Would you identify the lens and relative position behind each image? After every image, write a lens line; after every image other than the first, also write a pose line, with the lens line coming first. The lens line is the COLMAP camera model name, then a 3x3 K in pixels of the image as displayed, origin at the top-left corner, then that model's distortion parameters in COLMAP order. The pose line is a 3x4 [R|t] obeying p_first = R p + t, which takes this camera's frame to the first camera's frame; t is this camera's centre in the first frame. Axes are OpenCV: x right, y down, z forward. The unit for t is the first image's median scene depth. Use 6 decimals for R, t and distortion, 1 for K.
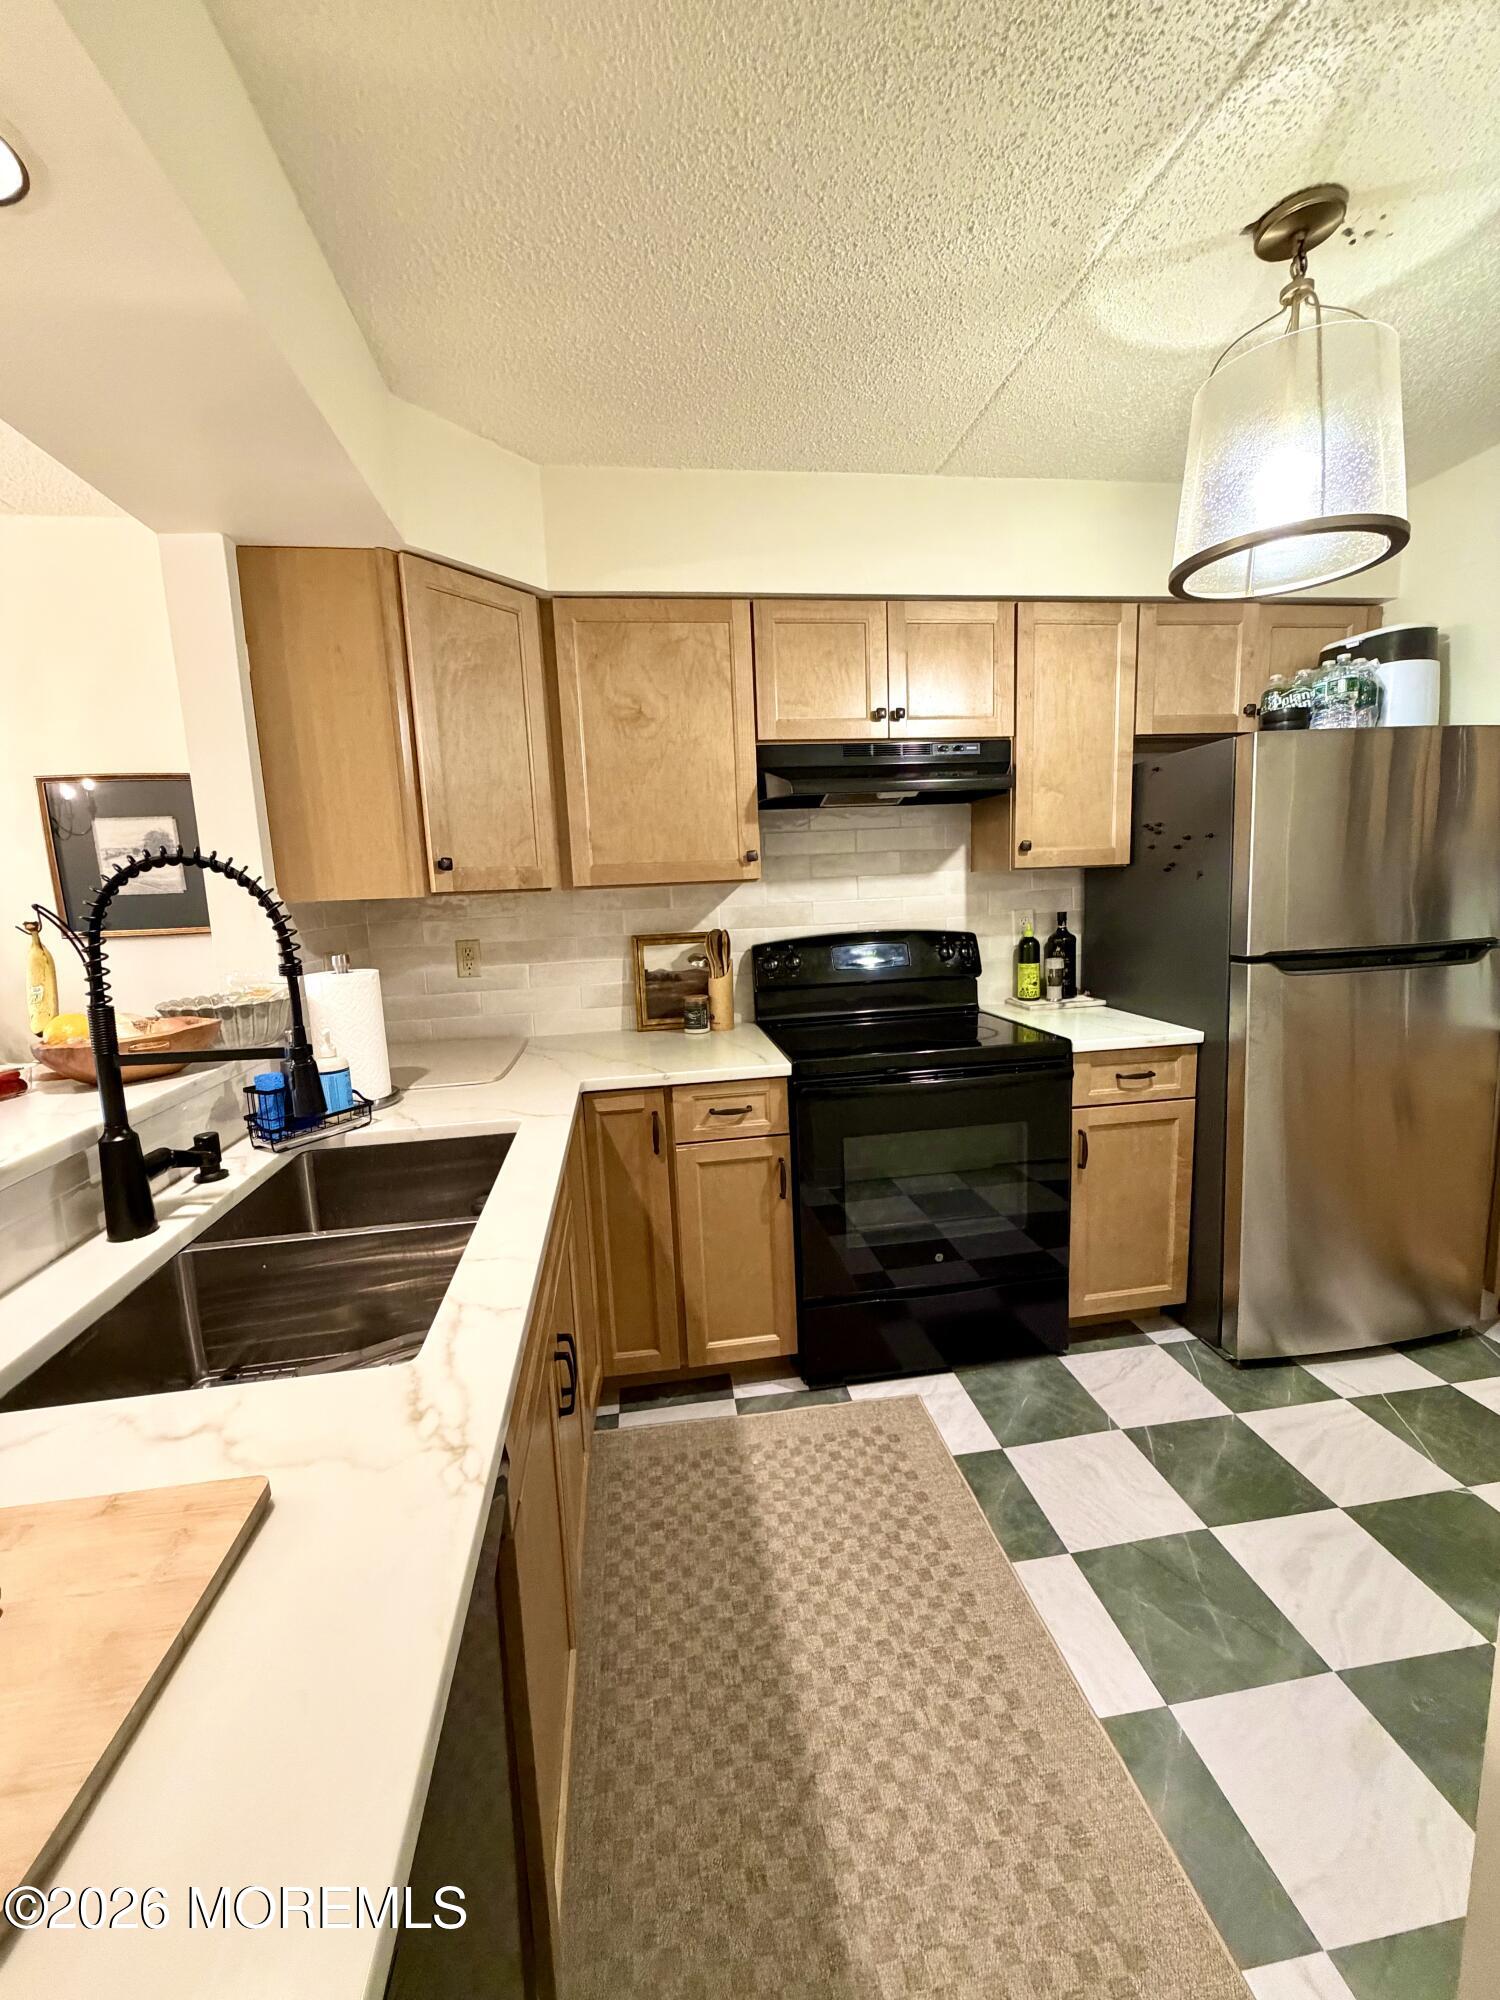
lens RADIAL K [[795.6, 0, 749.6], [0, 795.6, 993.8], [0, 0, 1]] dist [0.000947, -0.000378]
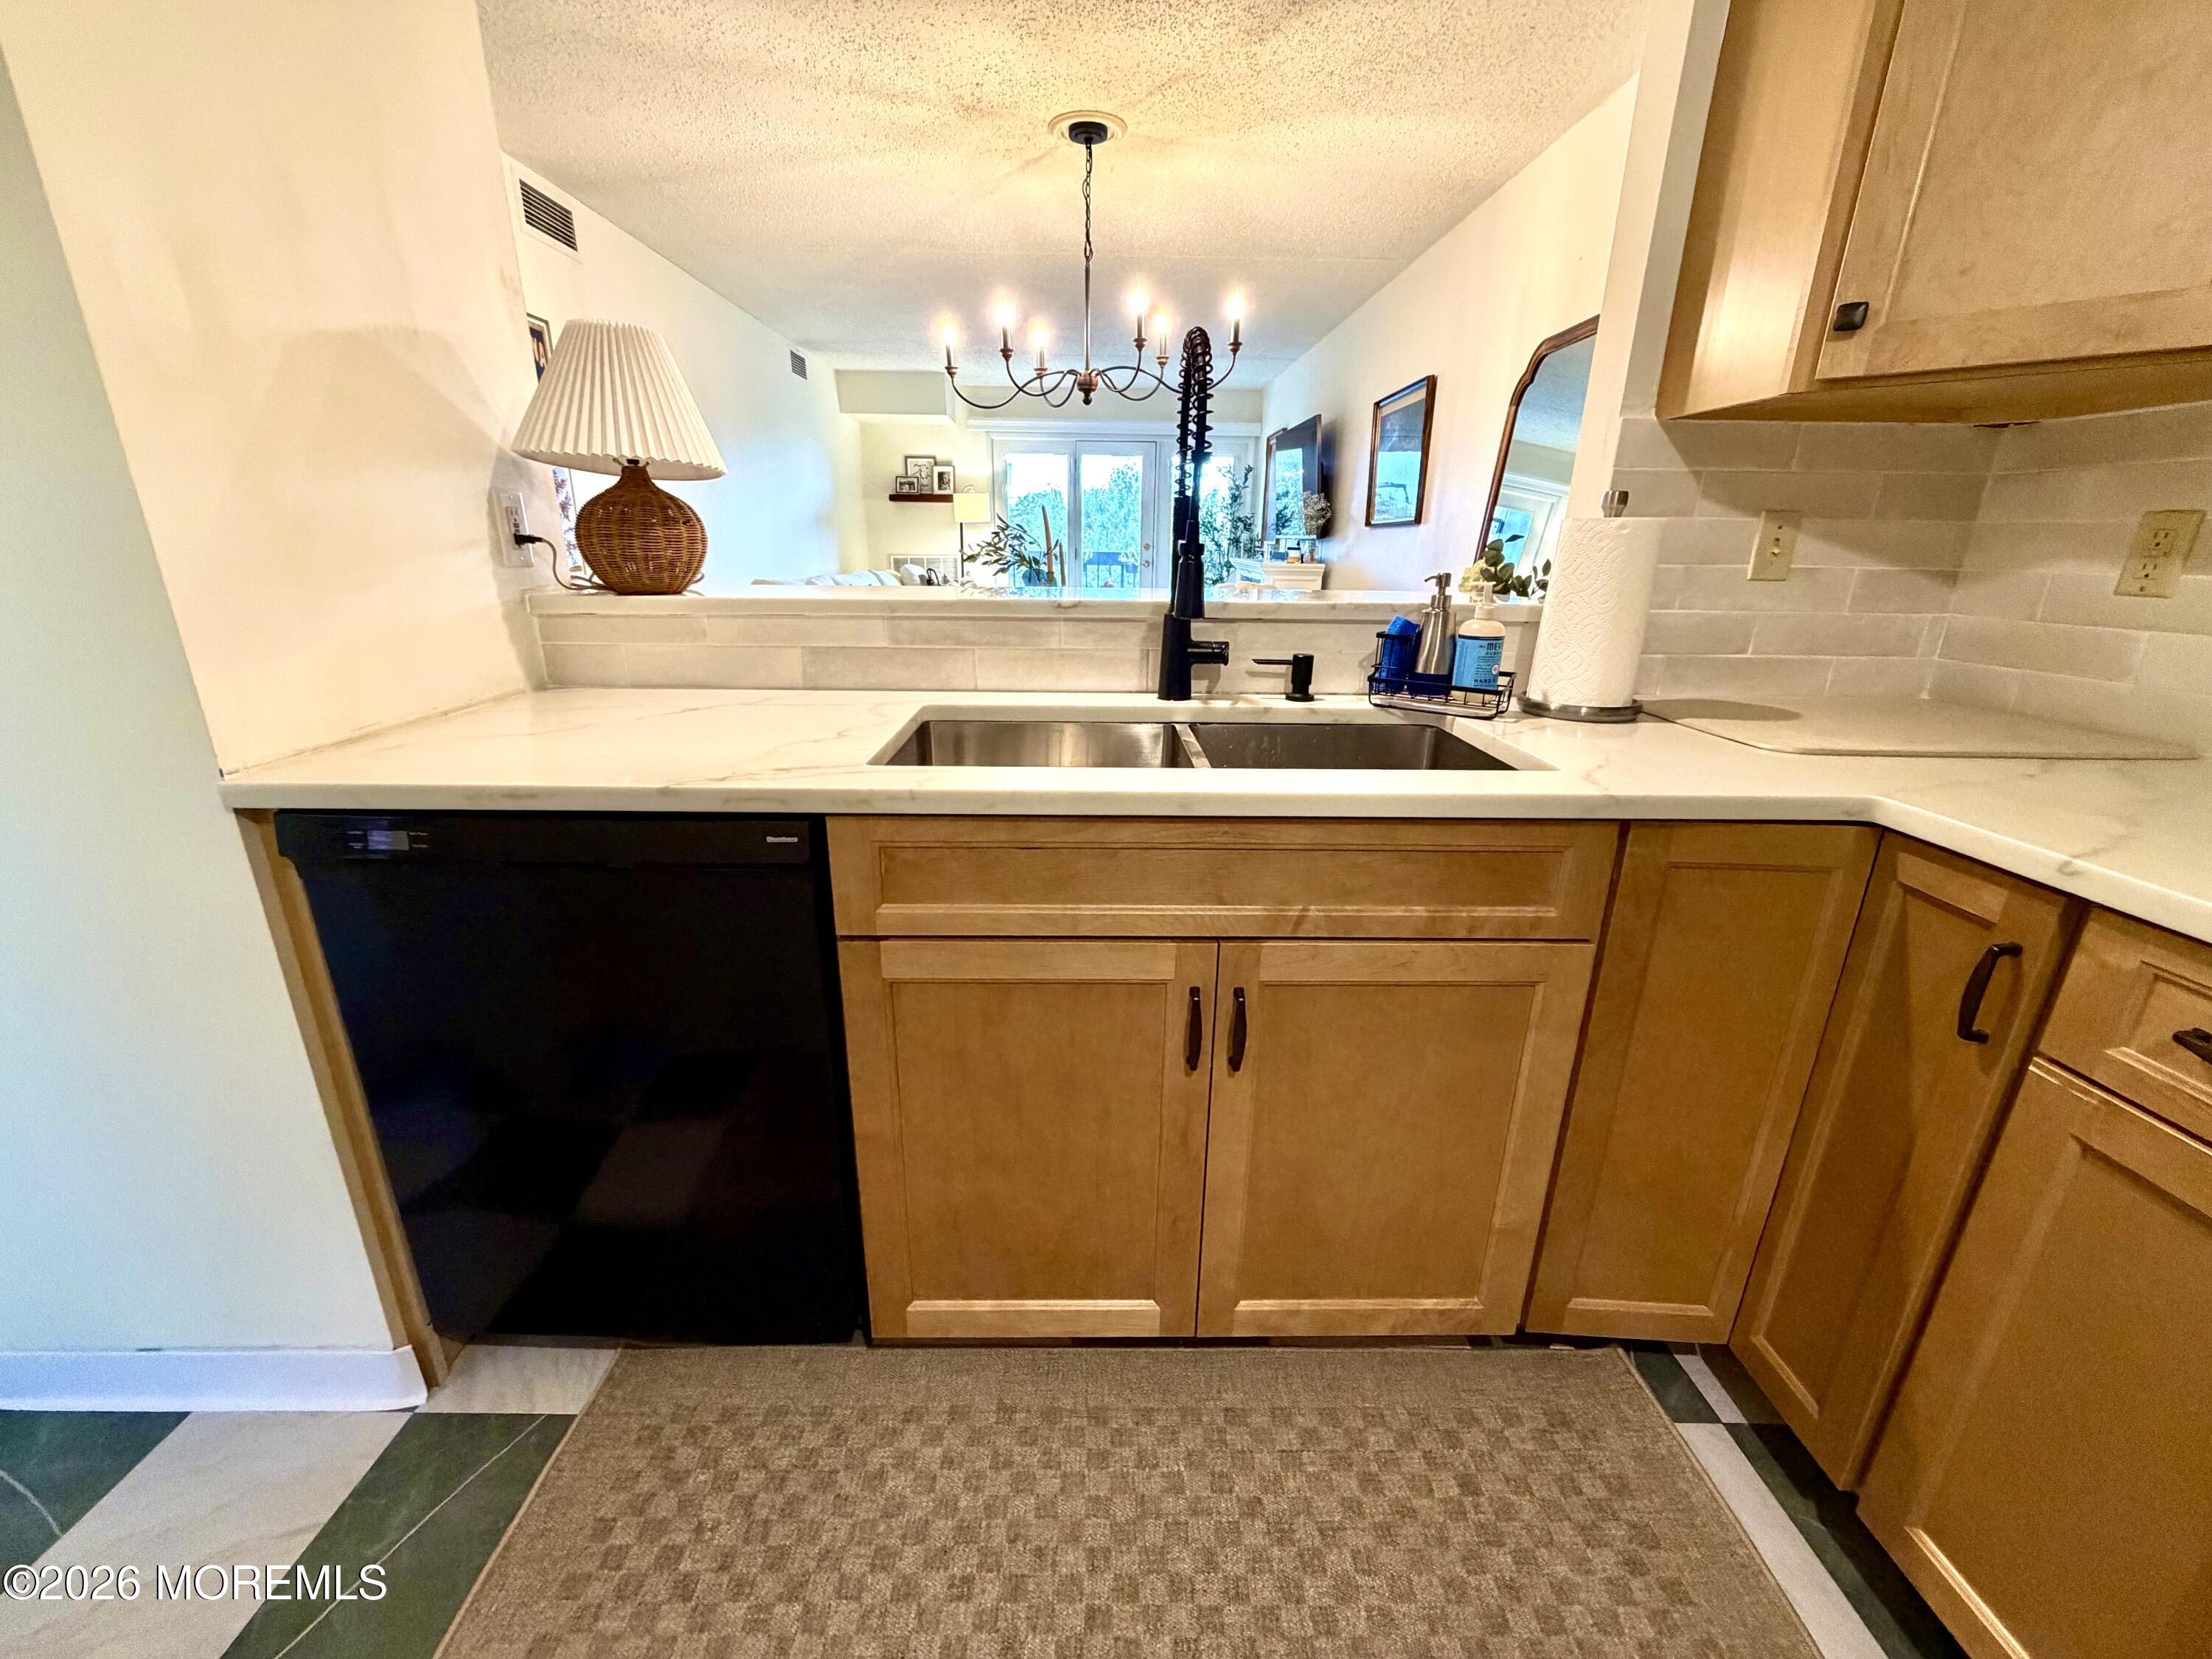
lens RADIAL K [[879.9, 0, 1101.4], [0, 879.9, 829.2], [0, 0, 1]] dist [0.000947, -0.000378]
pose [[-0.135723, 0.347450, -0.927824, 0.290238], [-0.146158, 0.919222, 0.365609, 0.005525], [0.979907, 0.185230, -0.073977, 0.538805]]
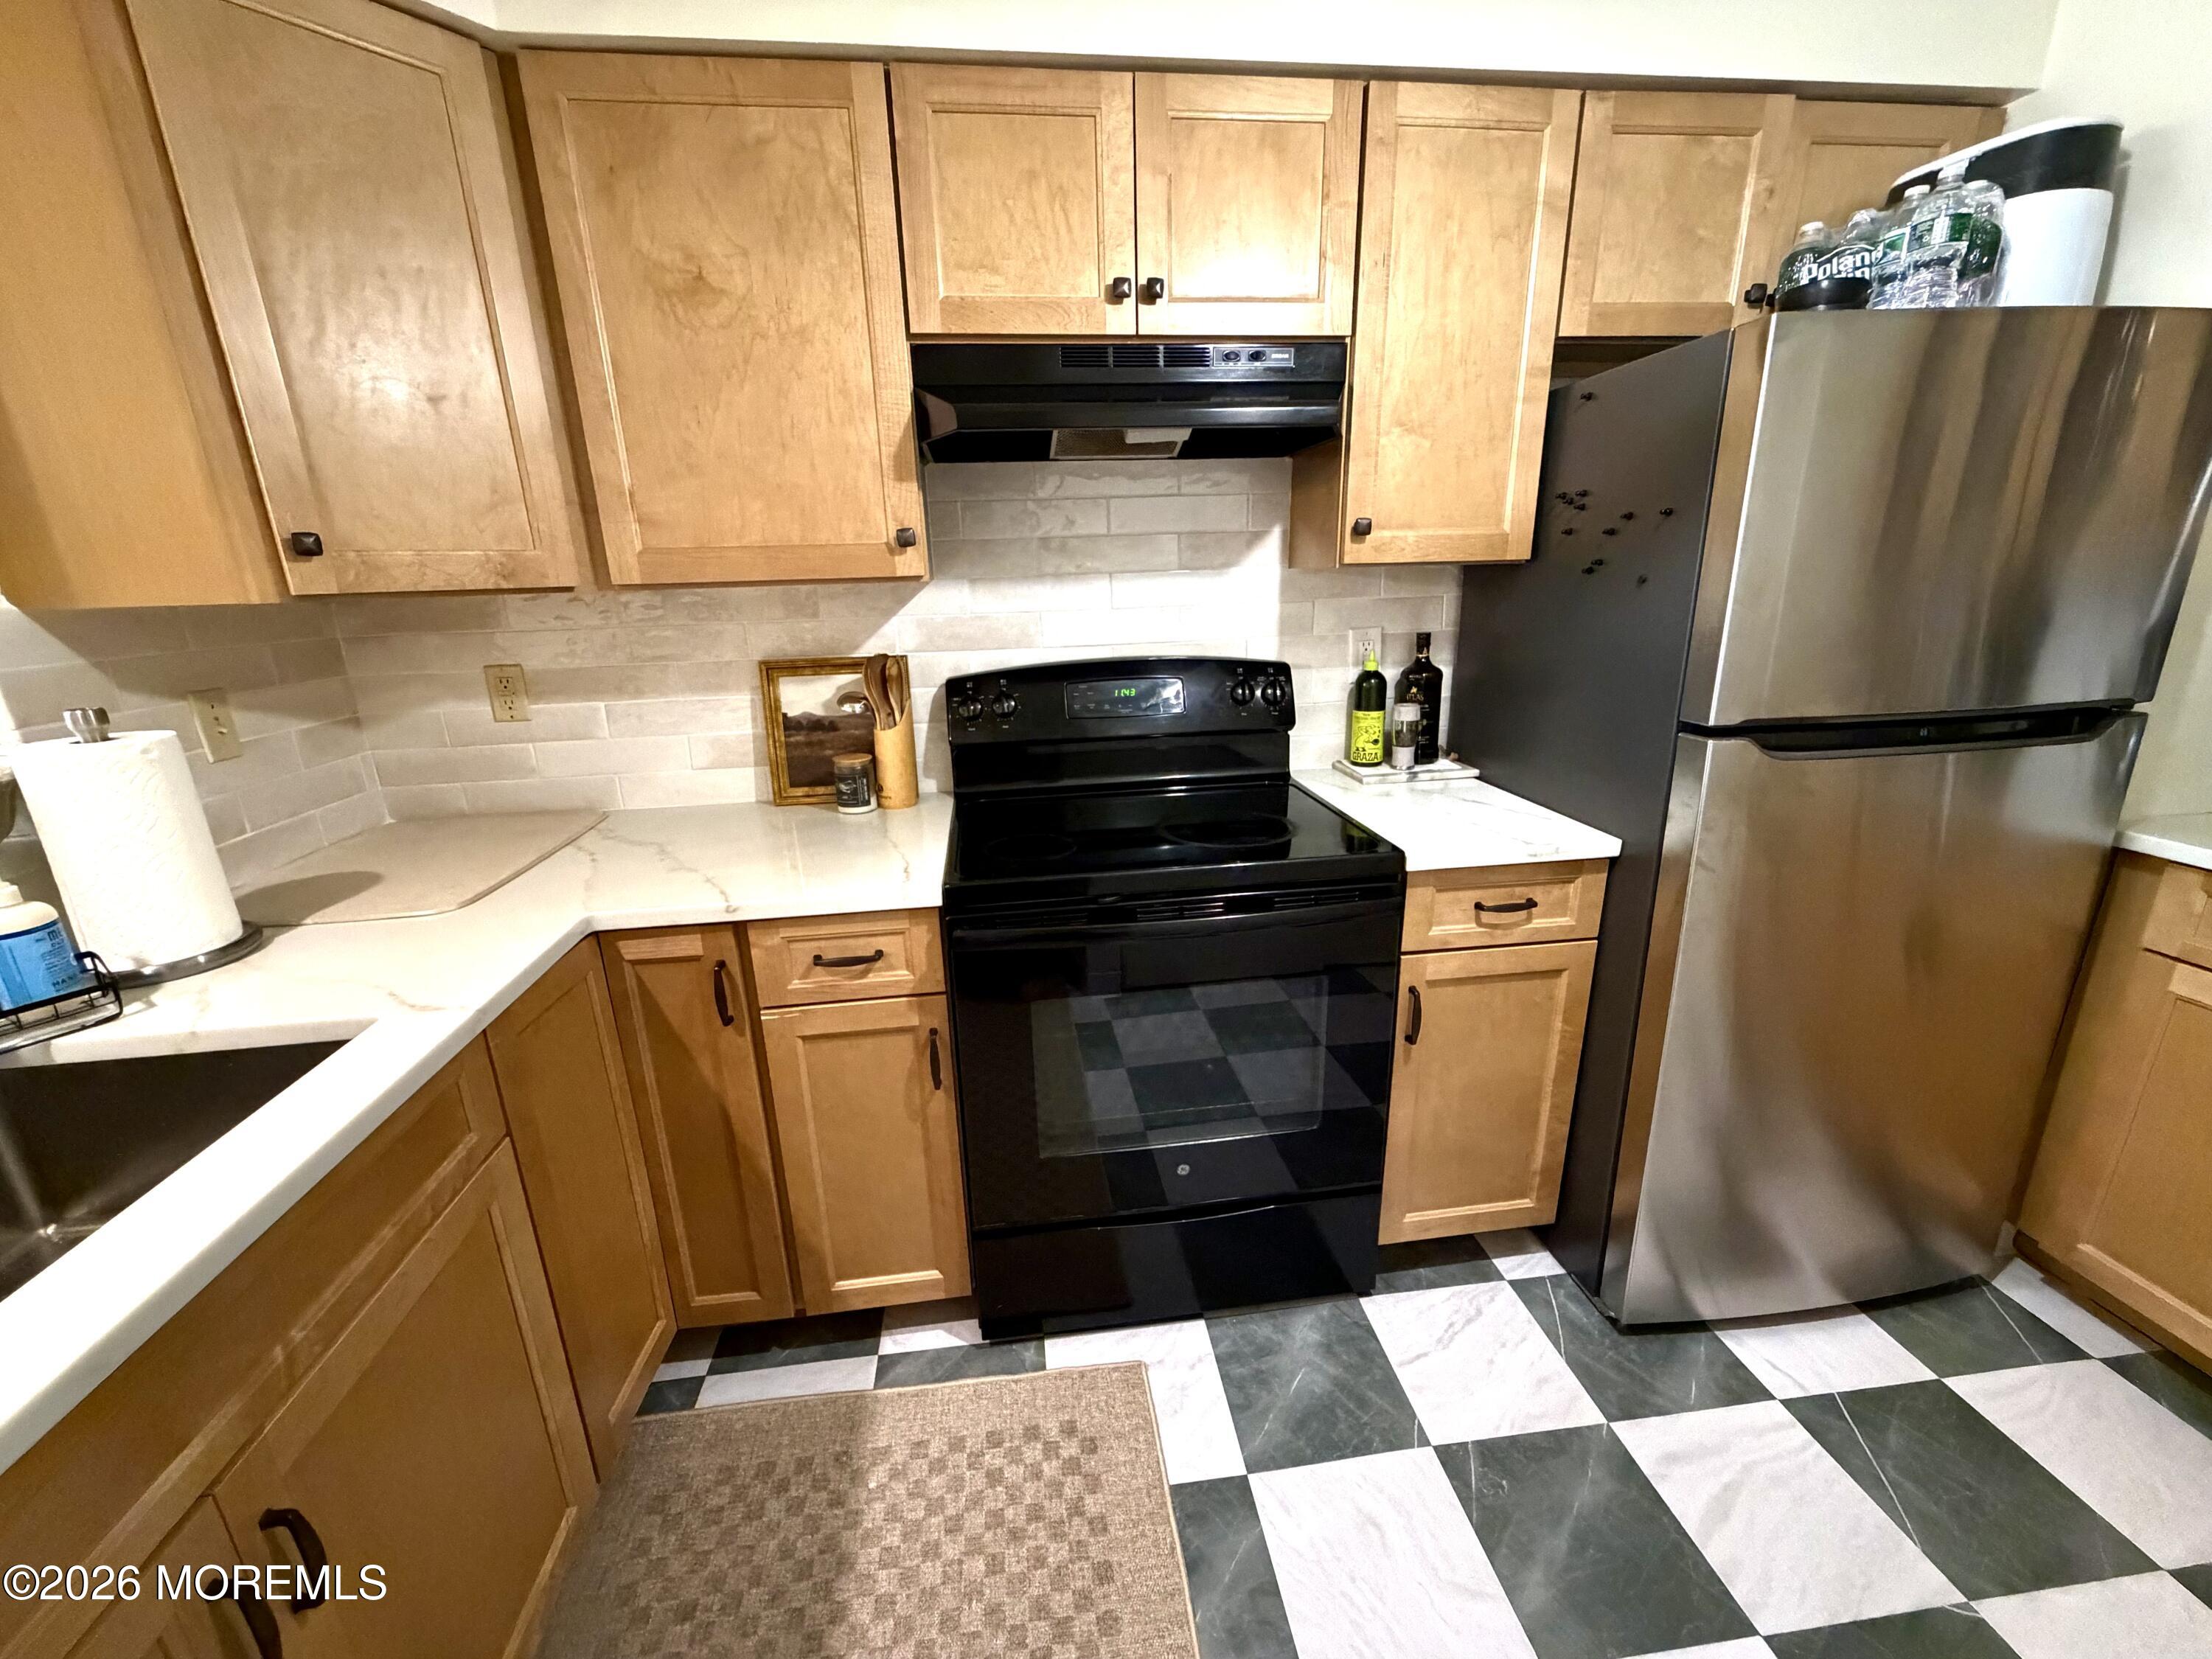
lens RADIAL K [[879.9, 0, 1101.4], [0, 879.9, 829.2], [0, 0, 1]] dist [0.000947, -0.000378]
pose [[0.999698, 0.019012, -0.015561, 0.172681], [-0.016528, 0.989056, 0.146612, -0.054913], [0.018179, -0.146310, 0.989072, 0.309360]]
